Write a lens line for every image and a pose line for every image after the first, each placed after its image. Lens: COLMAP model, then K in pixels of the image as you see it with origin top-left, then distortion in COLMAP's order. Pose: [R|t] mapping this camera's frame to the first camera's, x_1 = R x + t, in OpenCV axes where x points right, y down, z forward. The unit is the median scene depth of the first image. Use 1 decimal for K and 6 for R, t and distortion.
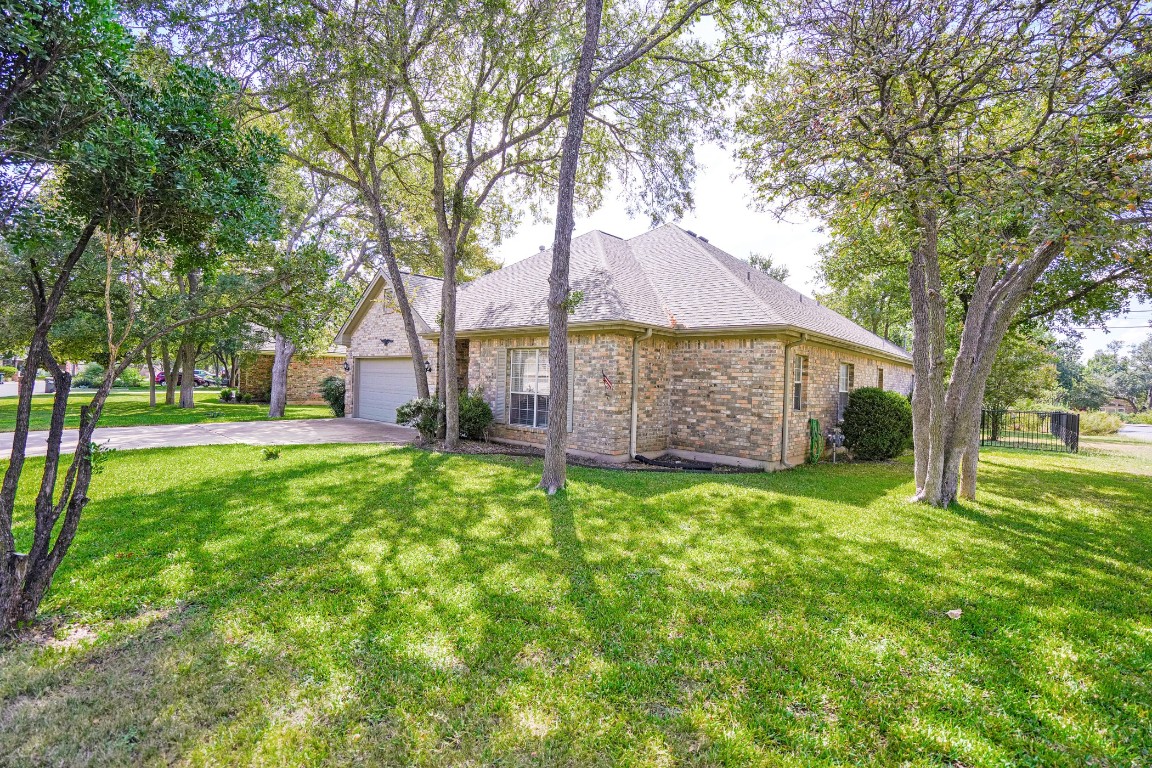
lens RADIAL K [[556.5, 0, 576.0], [0, 556.5, 384.0], [0, 0, 1]] dist [-0.047824, 0.007209]
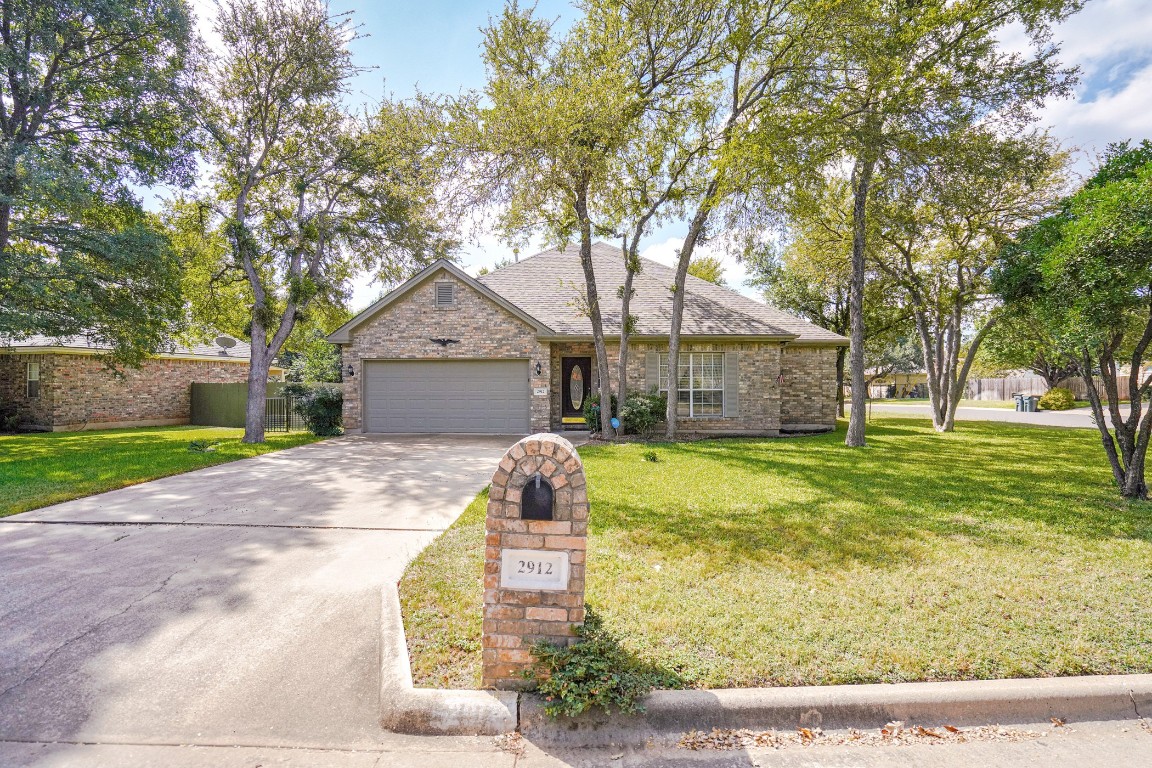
lens RADIAL K [[556.5, 0, 576.0], [0, 556.5, 384.0], [0, 0, 1]] dist [-0.047824, 0.007209]
pose [[0.731721, -0.034071, 0.680753, -1.224123], [0.030226, 0.999389, 0.017530, -0.027379], [-0.680934, 0.007750, 0.732304, 0.308344]]
